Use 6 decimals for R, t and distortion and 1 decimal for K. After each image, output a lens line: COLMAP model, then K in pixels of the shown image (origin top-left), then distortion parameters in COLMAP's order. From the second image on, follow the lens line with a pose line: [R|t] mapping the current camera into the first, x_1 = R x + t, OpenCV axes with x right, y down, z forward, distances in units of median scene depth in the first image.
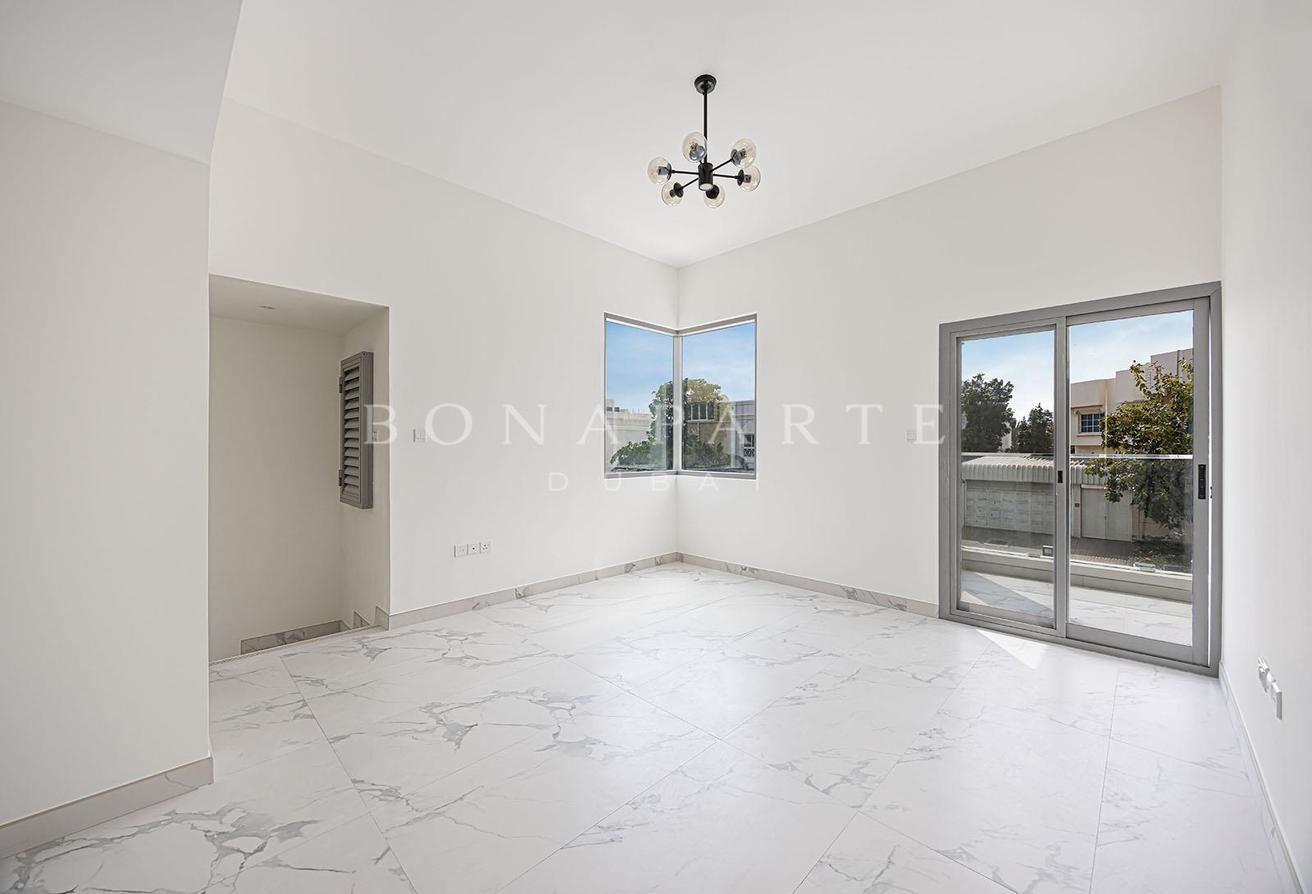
lens RADIAL K [[495.0, 0, 656.0], [0, 495.0, 447.0], [0, 0, 1]] dist [-0.002416, -0.000033]
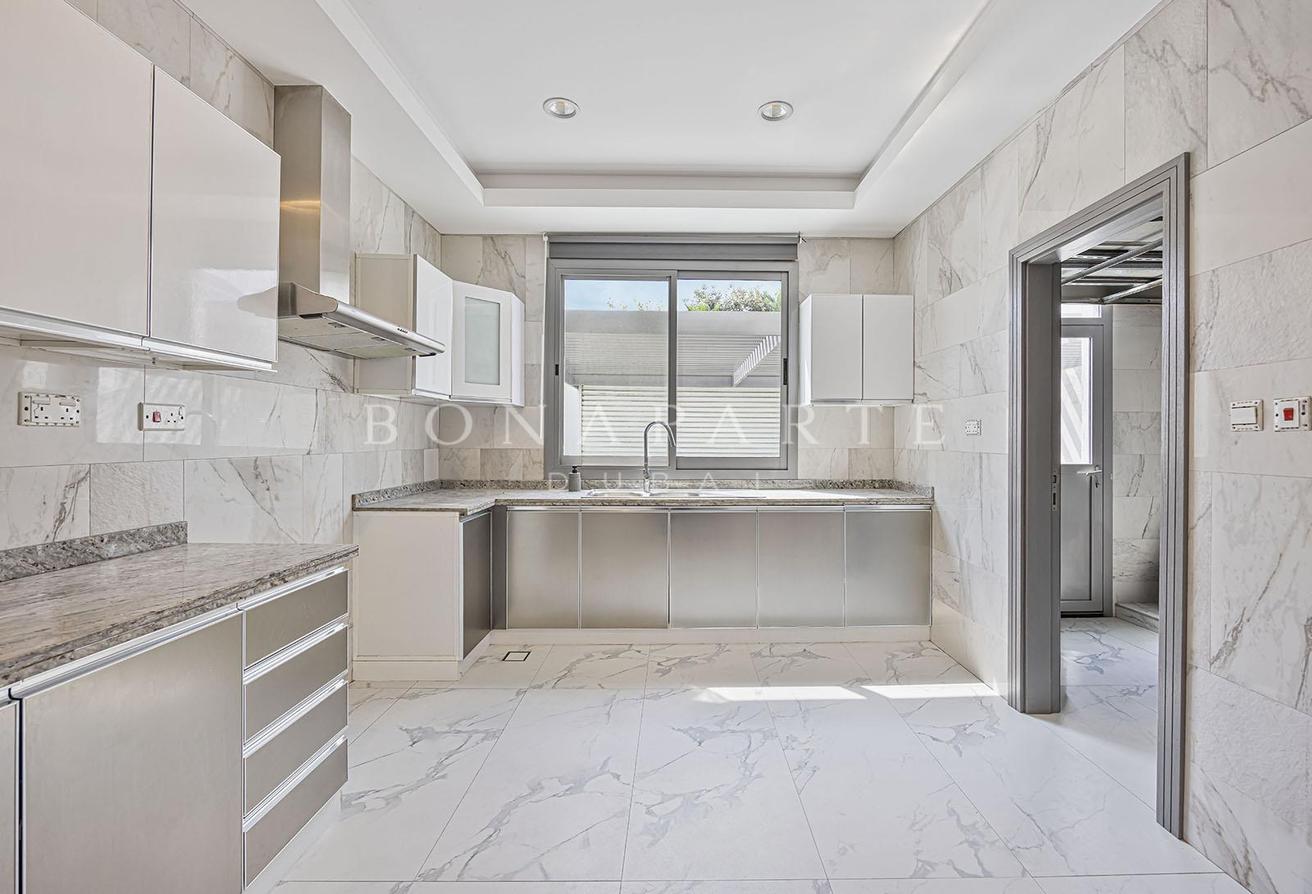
lens RADIAL K [[537.4, 0, 675.4], [0, 537.4, 441.8], [0, 0, 1]] dist [-0.002344, 0.000042]
pose [[-0.707725, 0.001680, -0.706486, -0.000317], [-0.003171, 0.999980, 0.005553, -0.010758], [0.706481, 0.006170, -0.707705, 1.544859]]
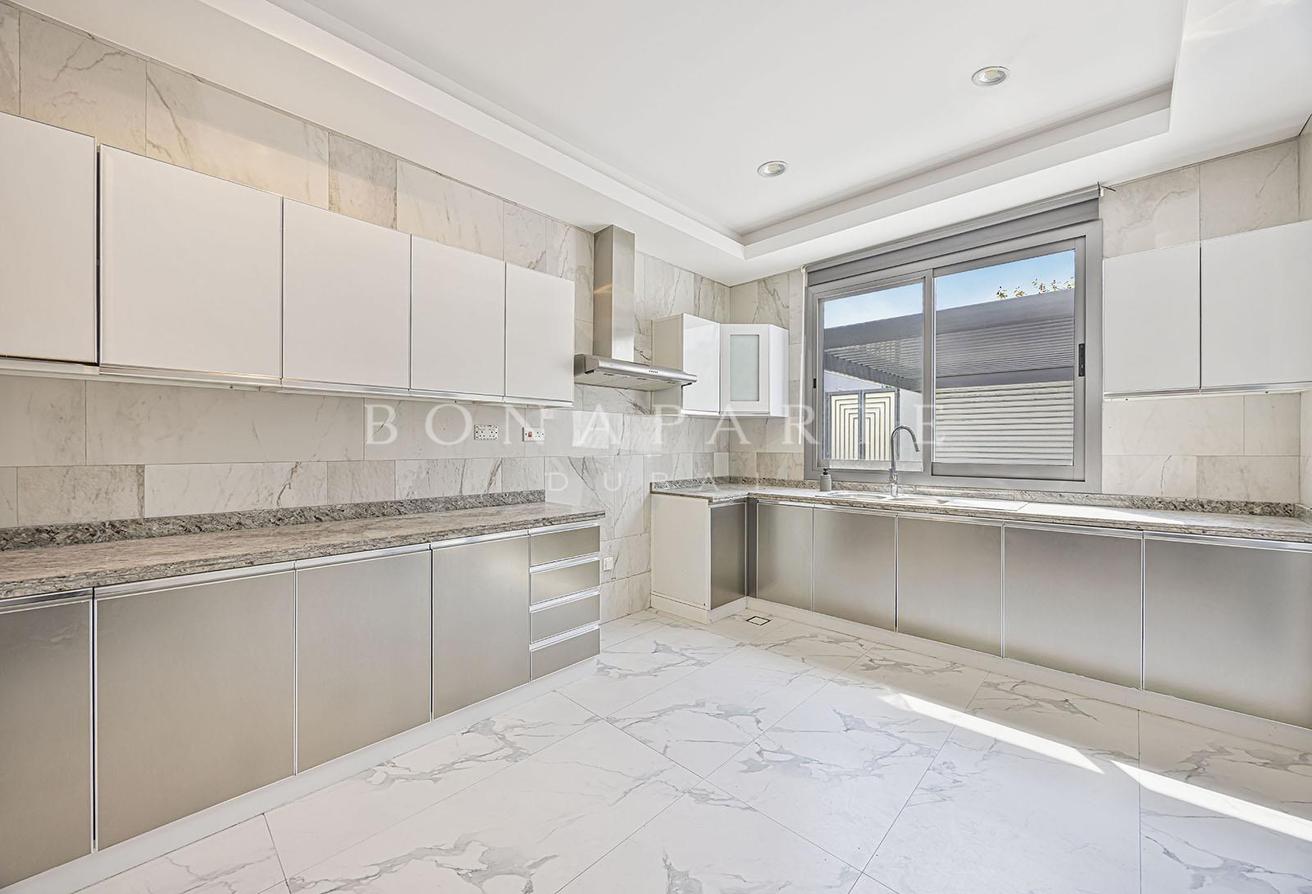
lens RADIAL K [[495.0, 0, 656.0], [0, 495.0, 447.0], [0, 0, 1]] dist [-0.002416, -0.000033]
pose [[-0.999938, 0.002576, -0.010860, -0.265898], [0.002504, 0.999975, 0.006590, -0.012258], [0.010876, 0.006562, -0.999919, 1.775678]]
